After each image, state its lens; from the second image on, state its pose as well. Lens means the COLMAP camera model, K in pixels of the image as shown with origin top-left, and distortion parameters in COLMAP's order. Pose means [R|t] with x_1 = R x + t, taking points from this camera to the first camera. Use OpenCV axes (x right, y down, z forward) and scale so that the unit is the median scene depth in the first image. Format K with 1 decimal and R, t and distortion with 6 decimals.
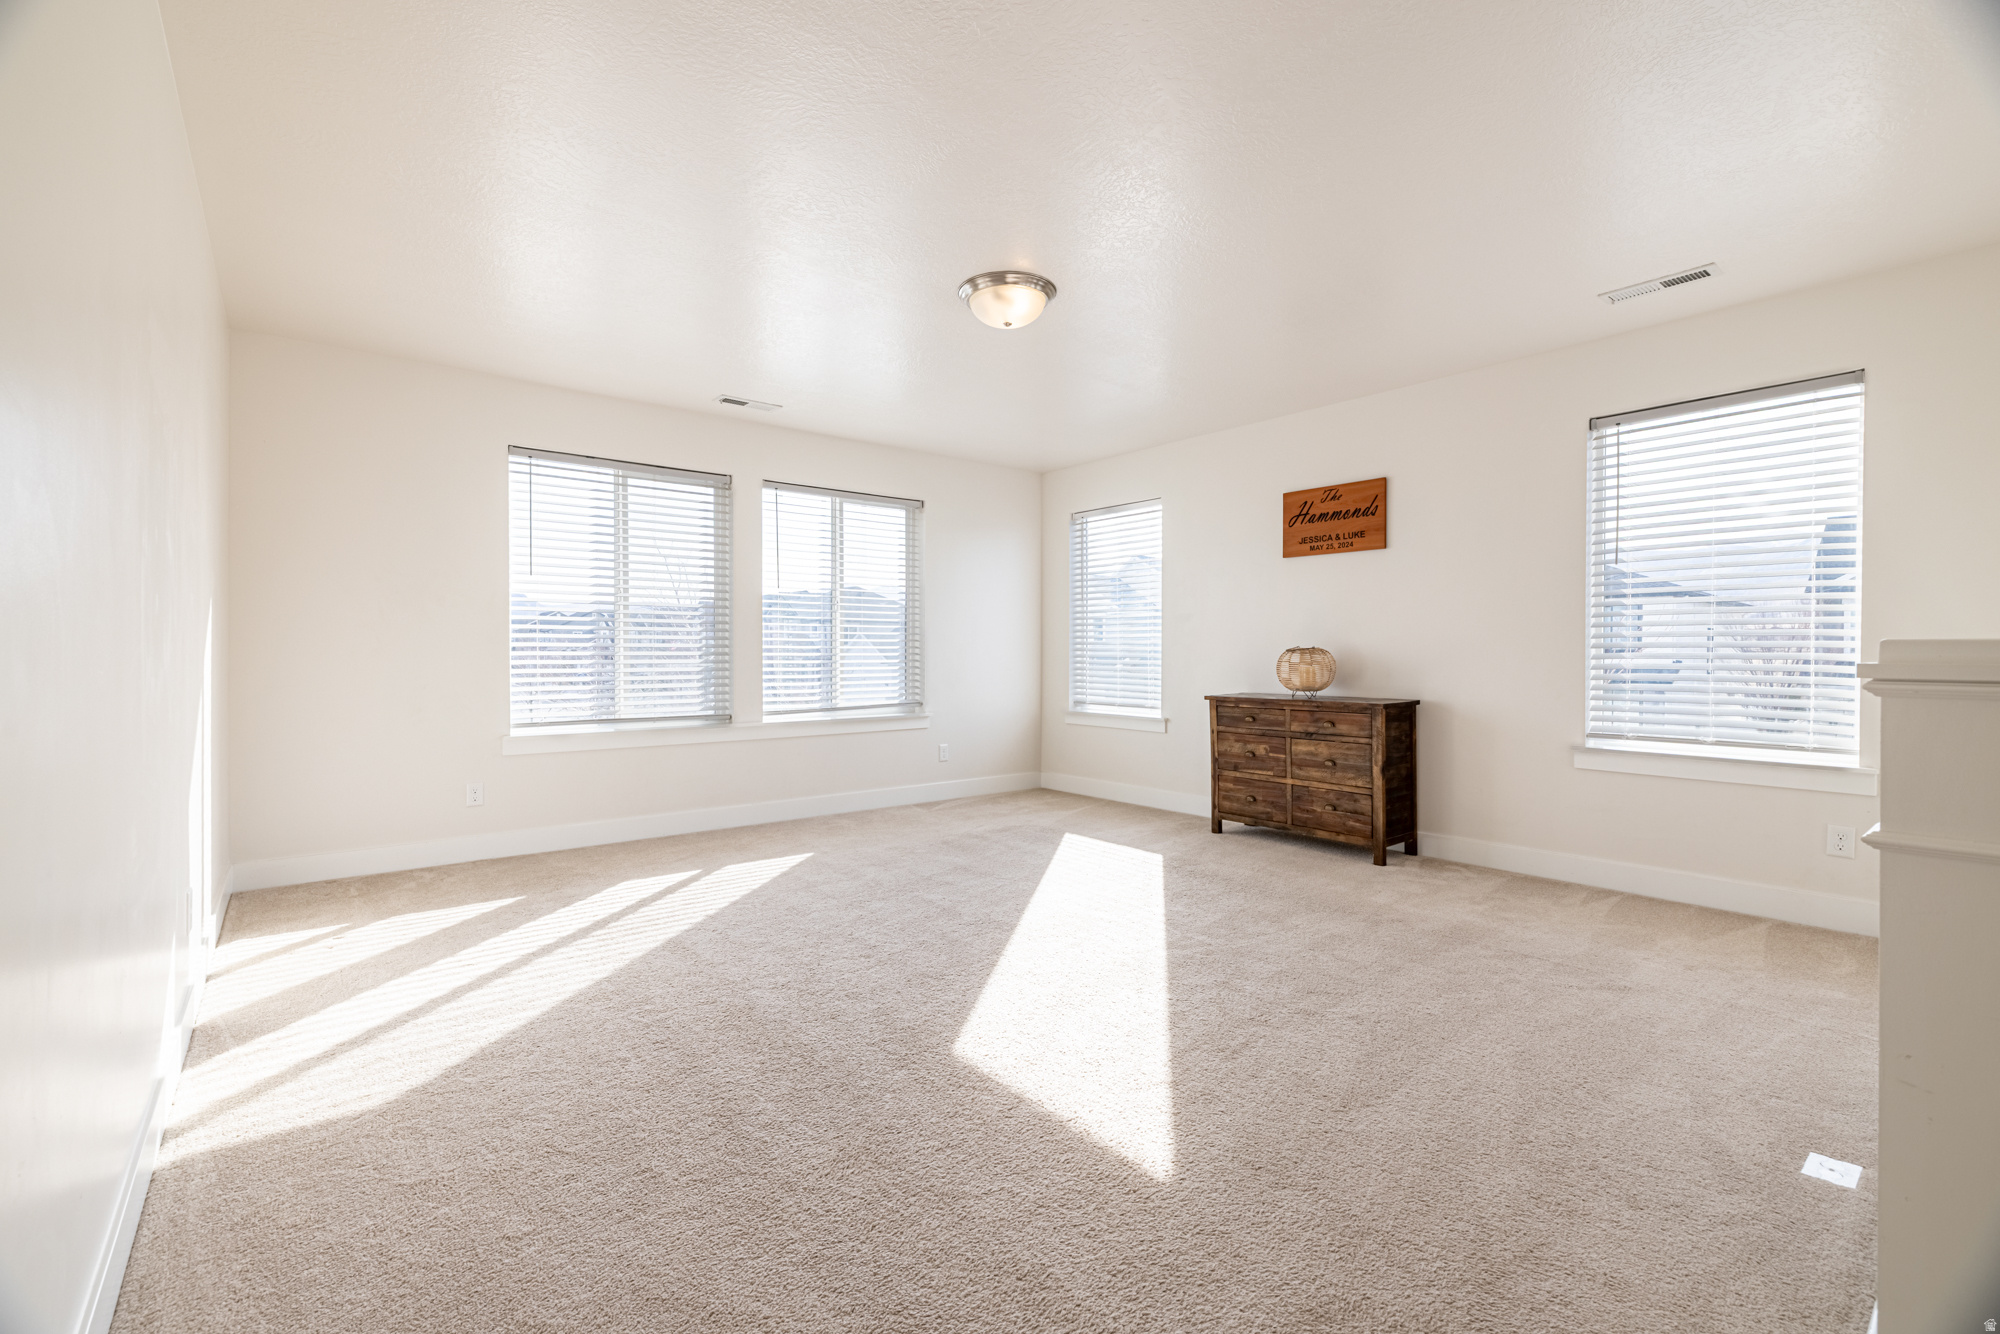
lens RADIAL K [[865.4, 0, 998.0], [0, 865.4, 669.8], [0, 0, 1]] dist [0.000080, 0.000160]
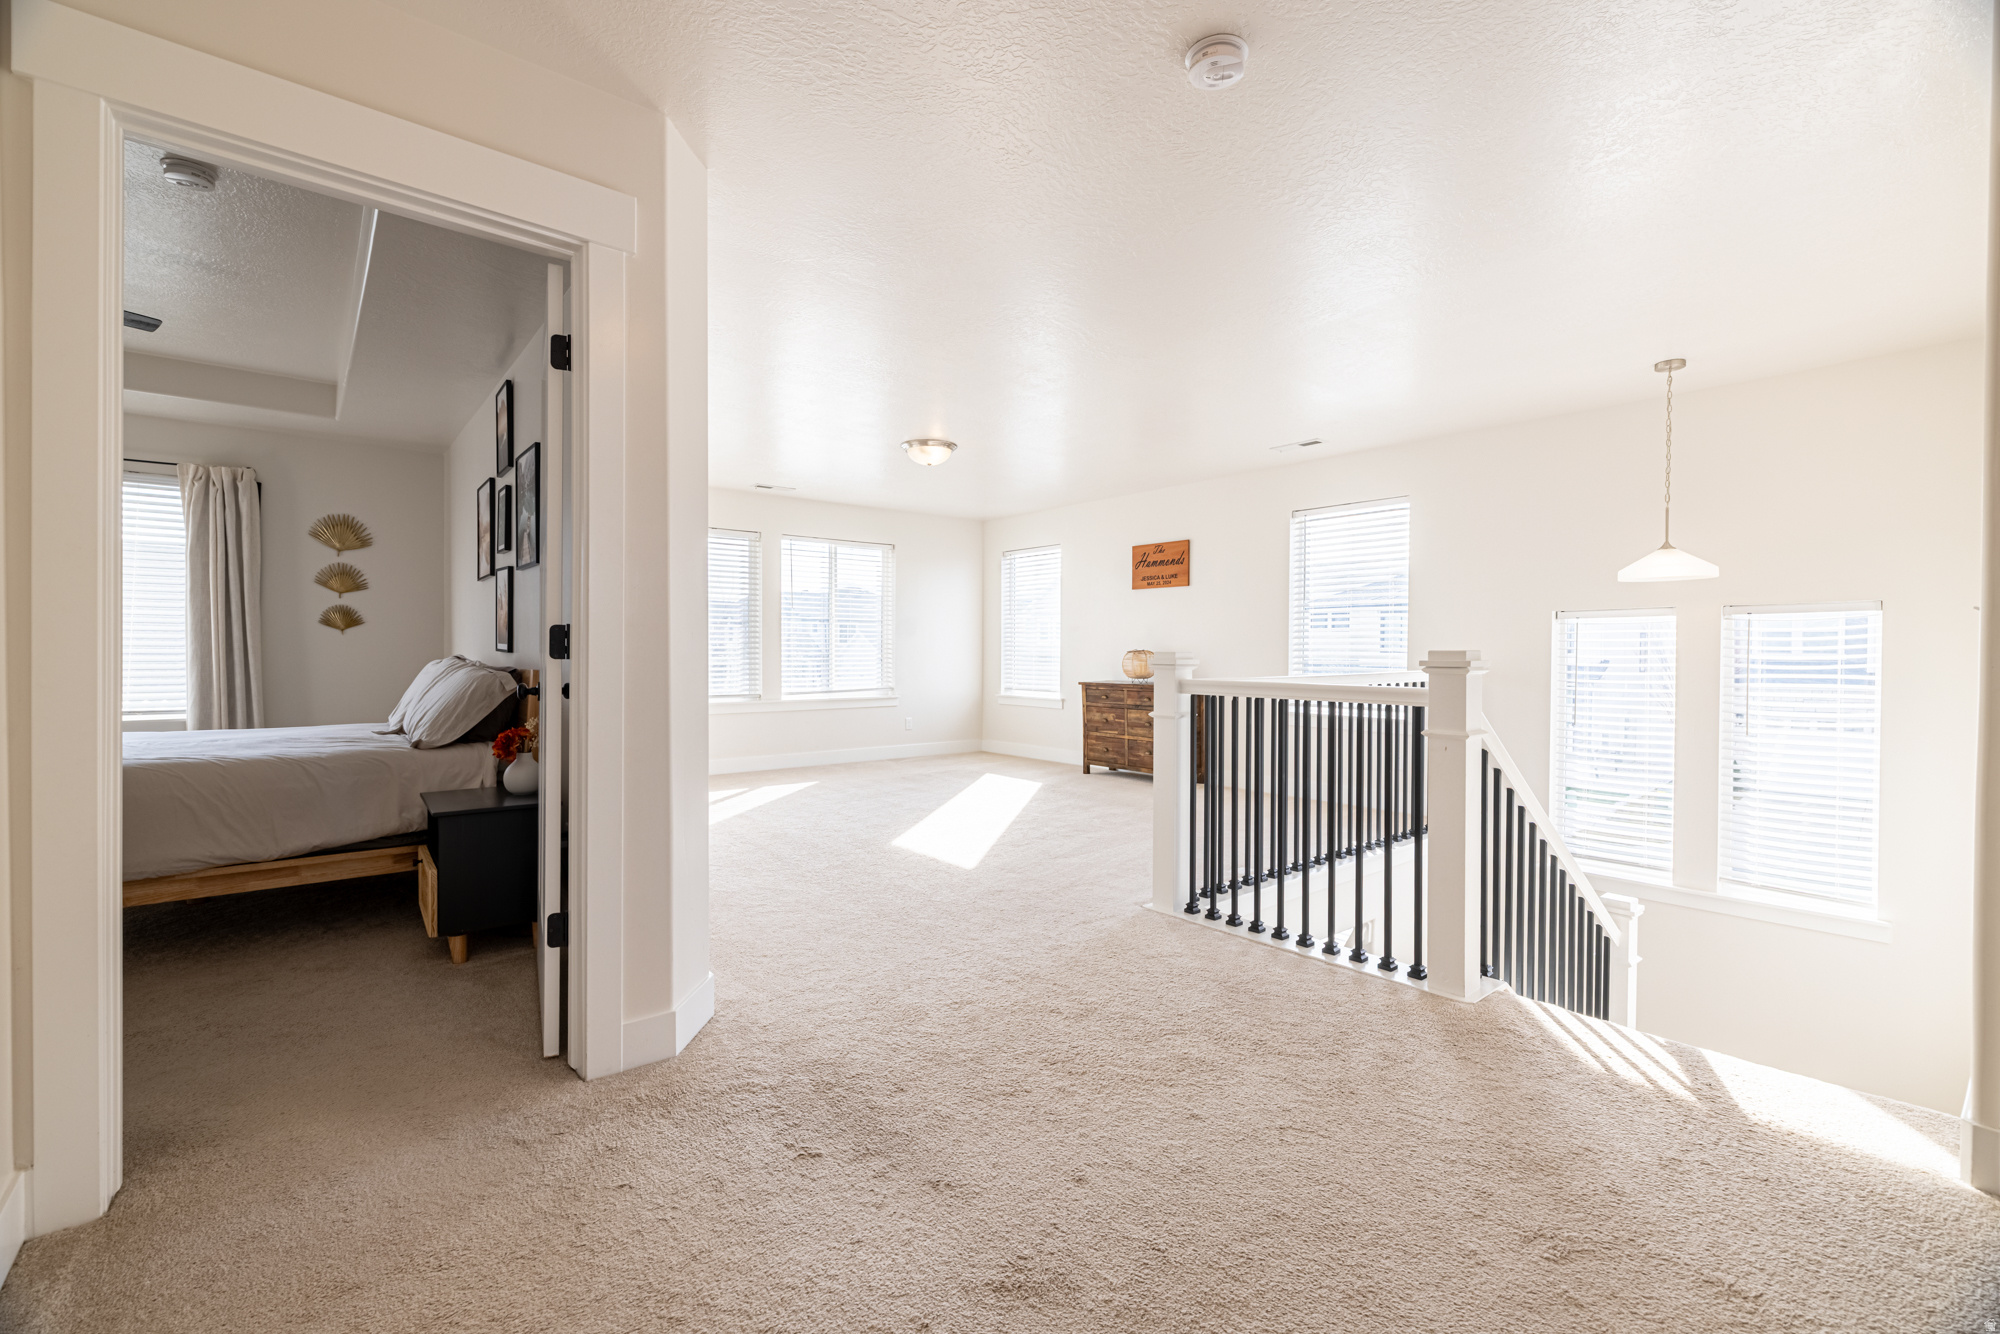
lens RADIAL K [[865.4, 0, 998.0], [0, 865.4, 669.8], [0, 0, 1]] dist [0.000080, 0.000160]
pose [[0.999994, 0.001992, 0.002717, 0.096505], [-0.001996, 0.999997, 0.001485, 0.007018], [-0.002714, -0.001490, 0.999995, -0.498262]]
